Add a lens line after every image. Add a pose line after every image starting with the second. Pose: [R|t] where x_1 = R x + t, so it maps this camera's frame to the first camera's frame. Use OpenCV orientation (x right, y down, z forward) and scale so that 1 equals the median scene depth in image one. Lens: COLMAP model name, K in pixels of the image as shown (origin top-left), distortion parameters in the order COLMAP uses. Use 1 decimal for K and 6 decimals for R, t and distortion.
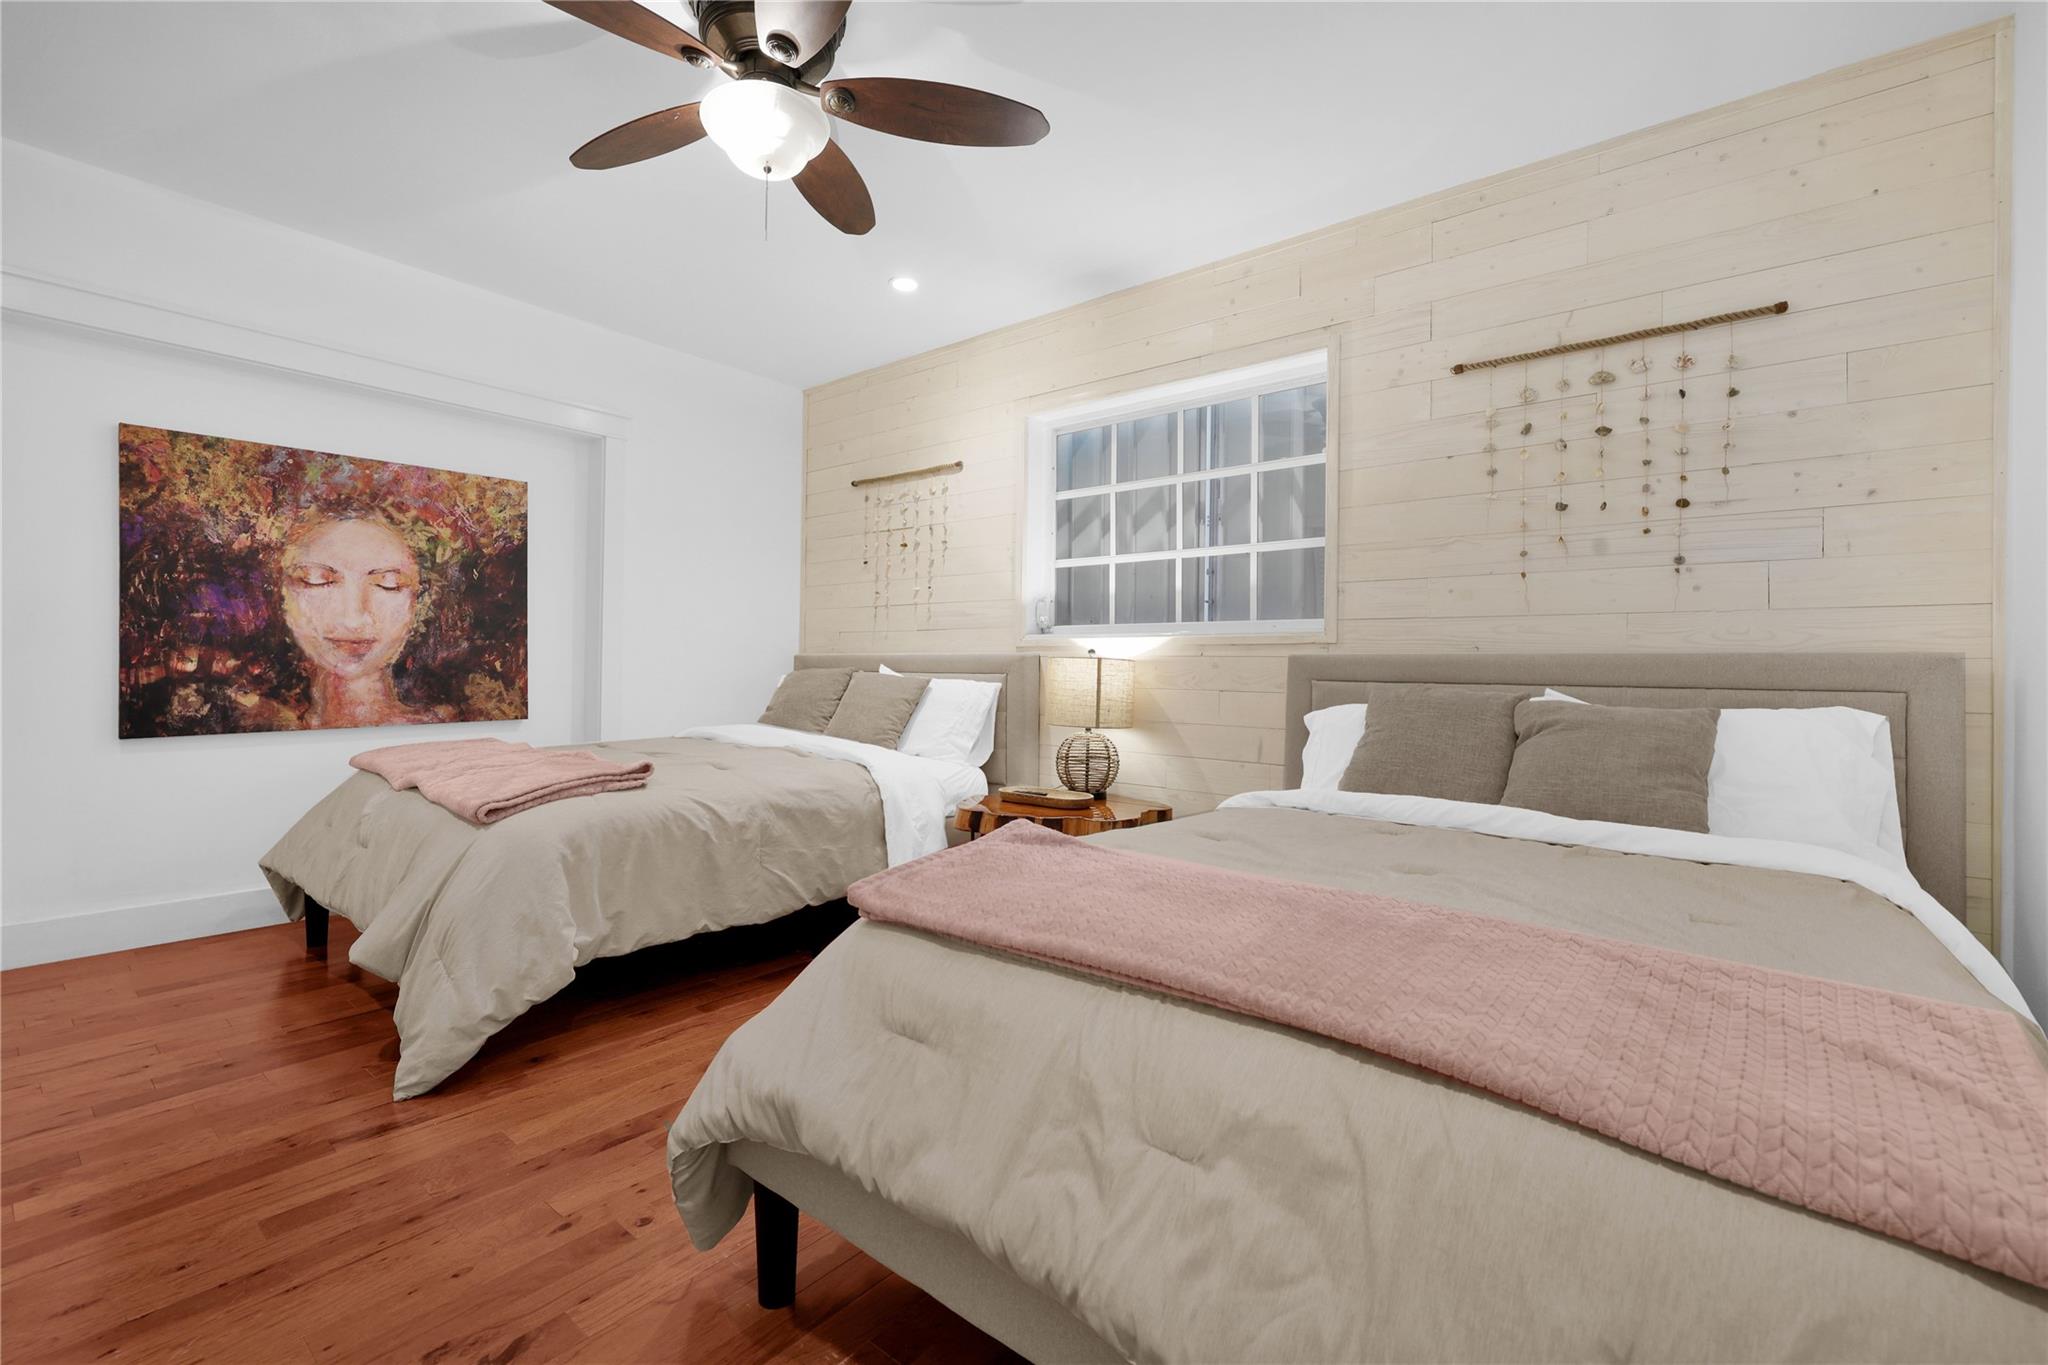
lens RADIAL K [[875.3, 0, 1027.4], [0, 875.3, 657.6], [0, 0, 1]] dist [0.000290, 0.000158]
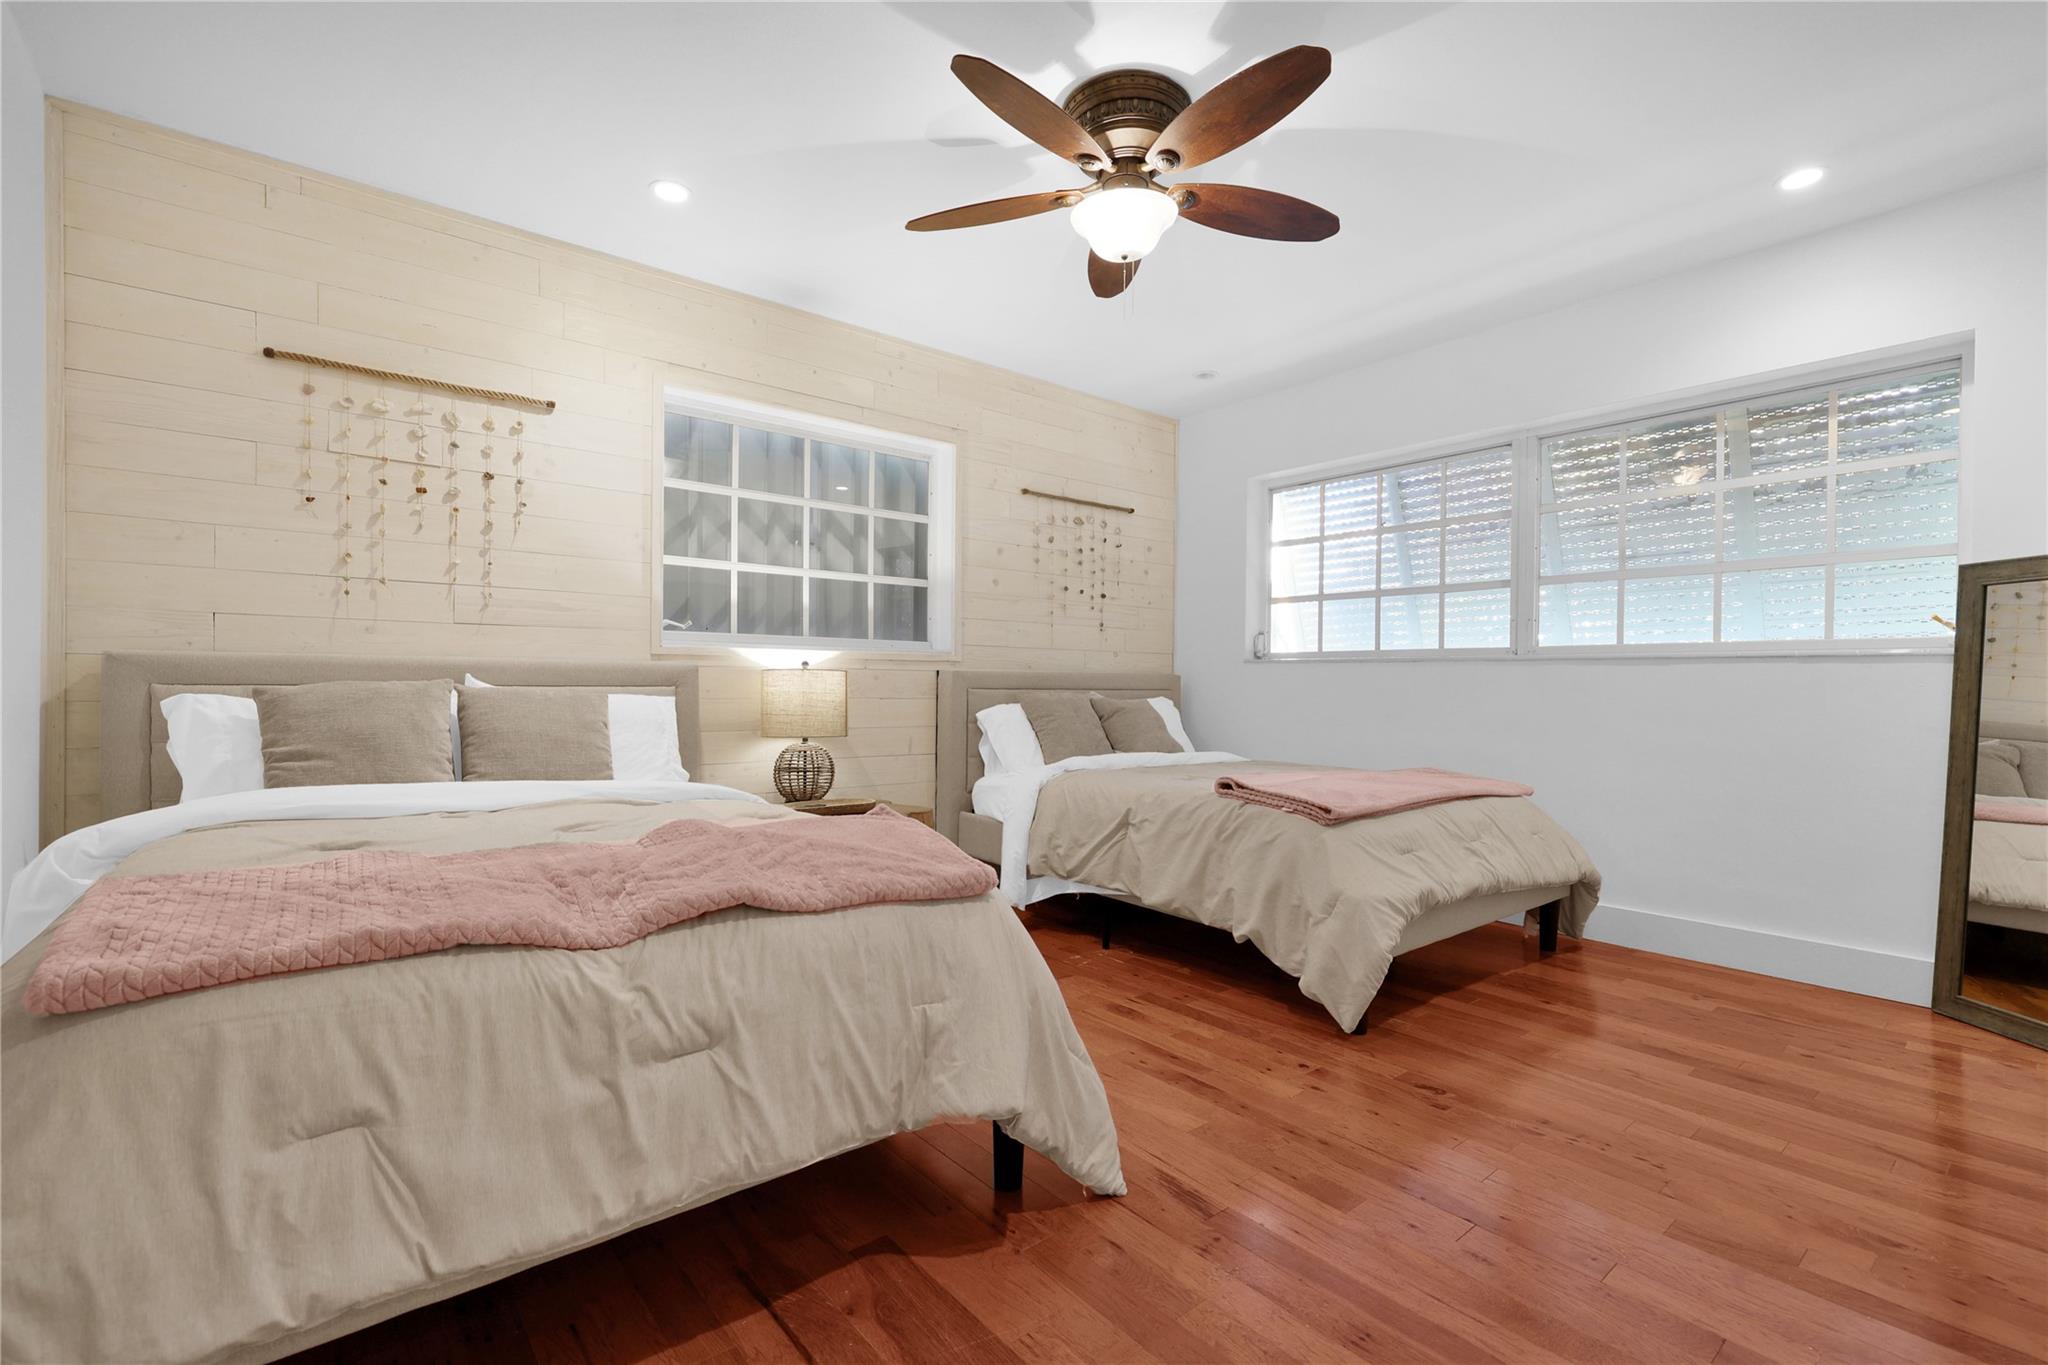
lens RADIAL K [[936.9, 0, 1024.0], [0, 936.9, 682.5], [0, 0, 1]] dist [0.000810, 0.000001]
pose [[0.188686, -0.008972, 0.981997, -0.993323], [-0.020829, 0.999697, 0.013136, -0.004681], [-0.981817, -0.022932, 0.188441, 0.568375]]
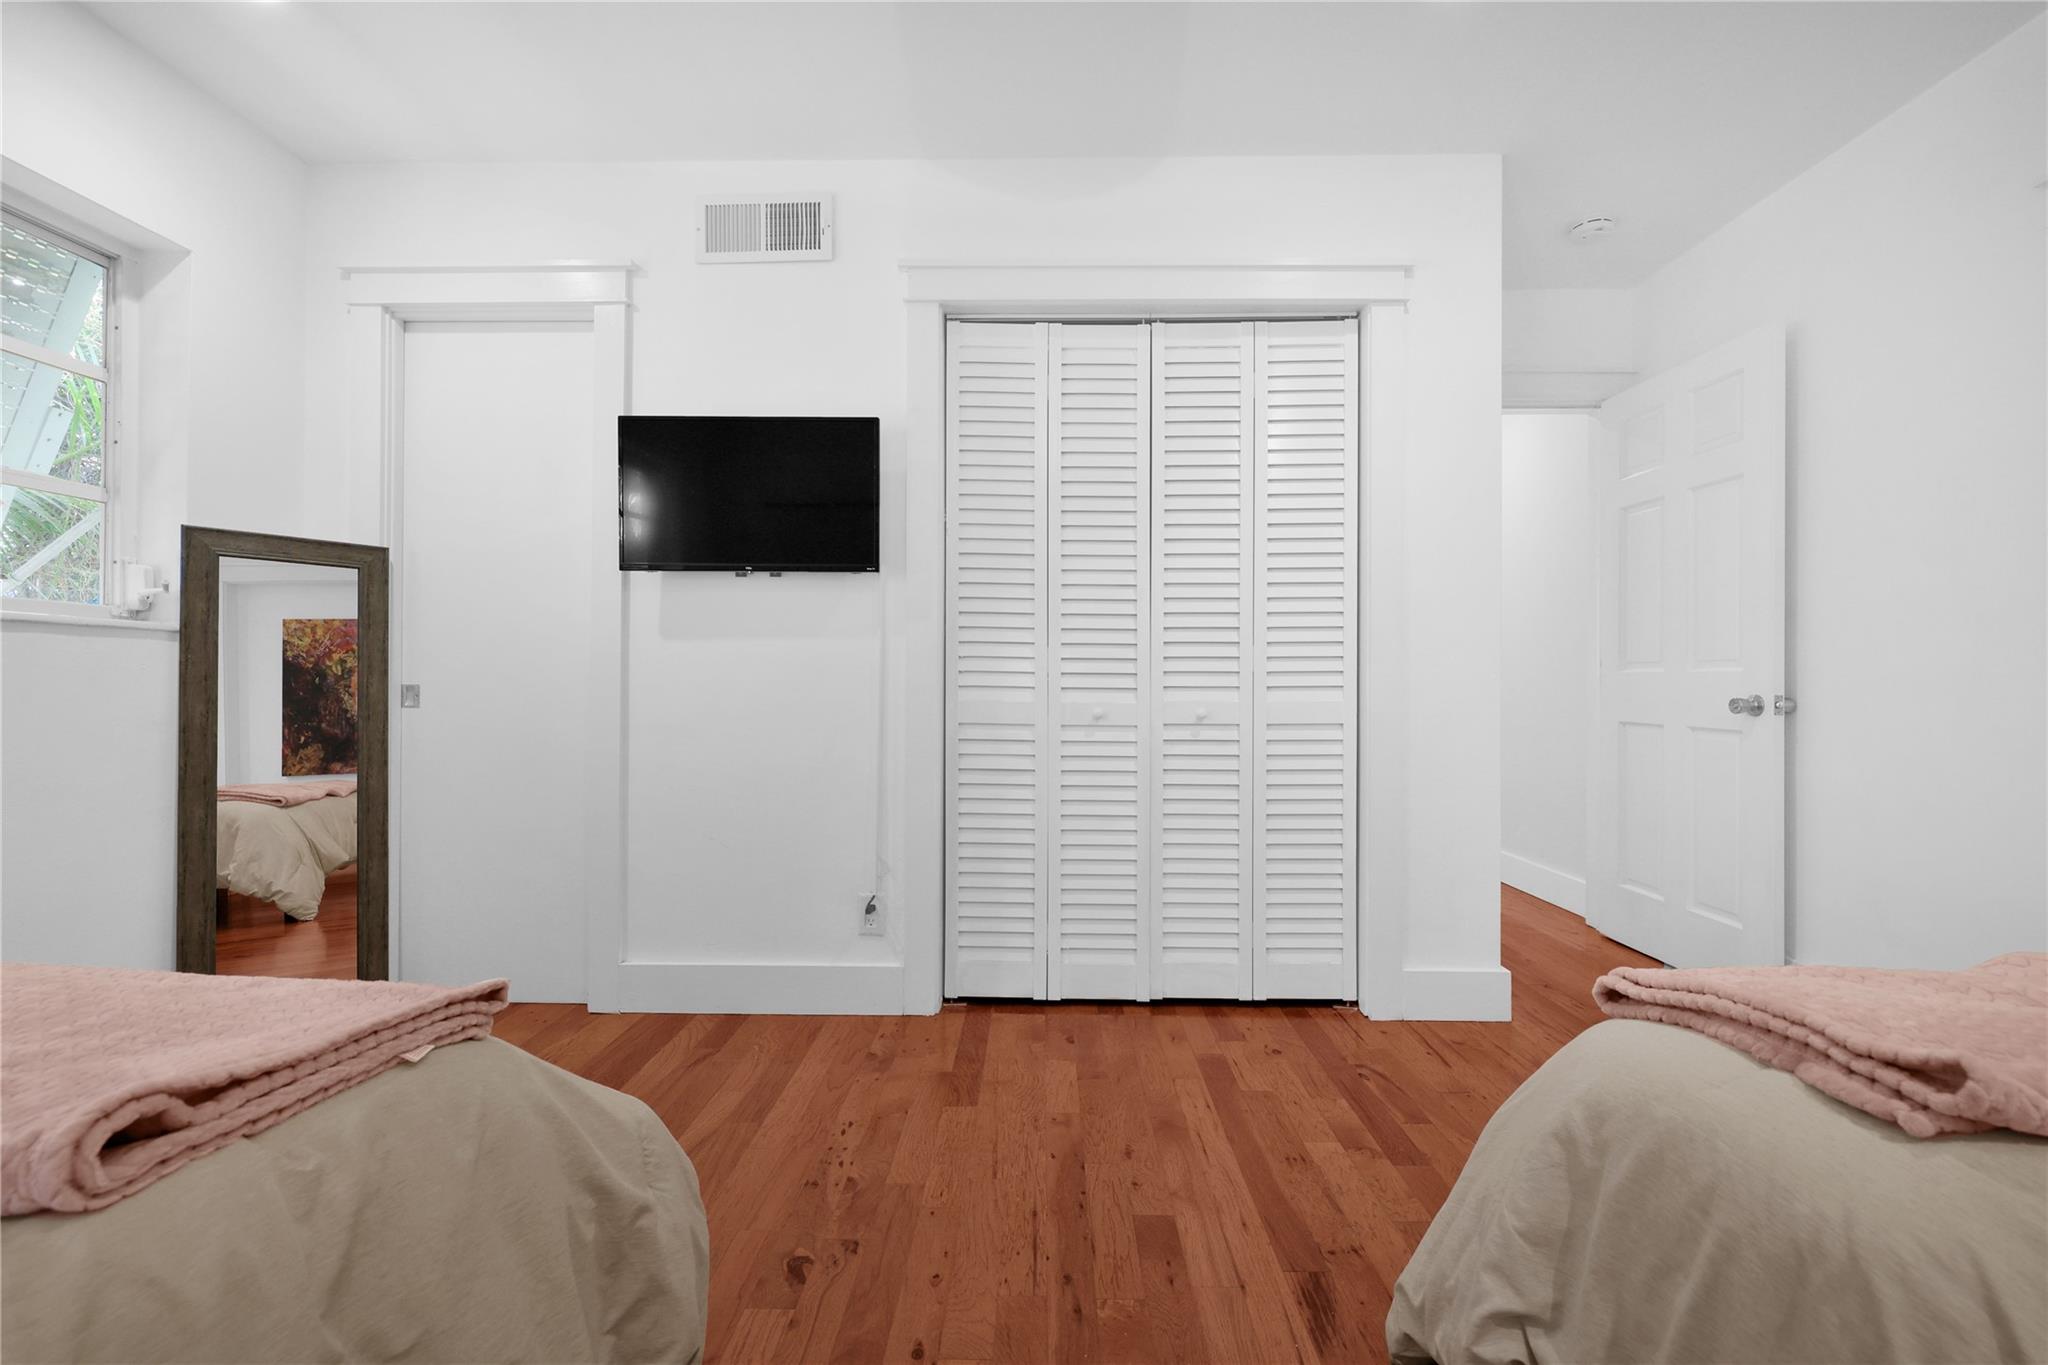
lens RADIAL K [[866.7, 0, 1017.0], [0, 866.7, 682.1], [0, 0, 1]] dist [-0.000519, 0.000257]
pose [[-0.788396, -0.014044, -0.615008, -0.039710], [-0.004865, 0.999850, -0.016595, 0.010125], [0.615149, -0.010091, -0.788346, 0.820615]]
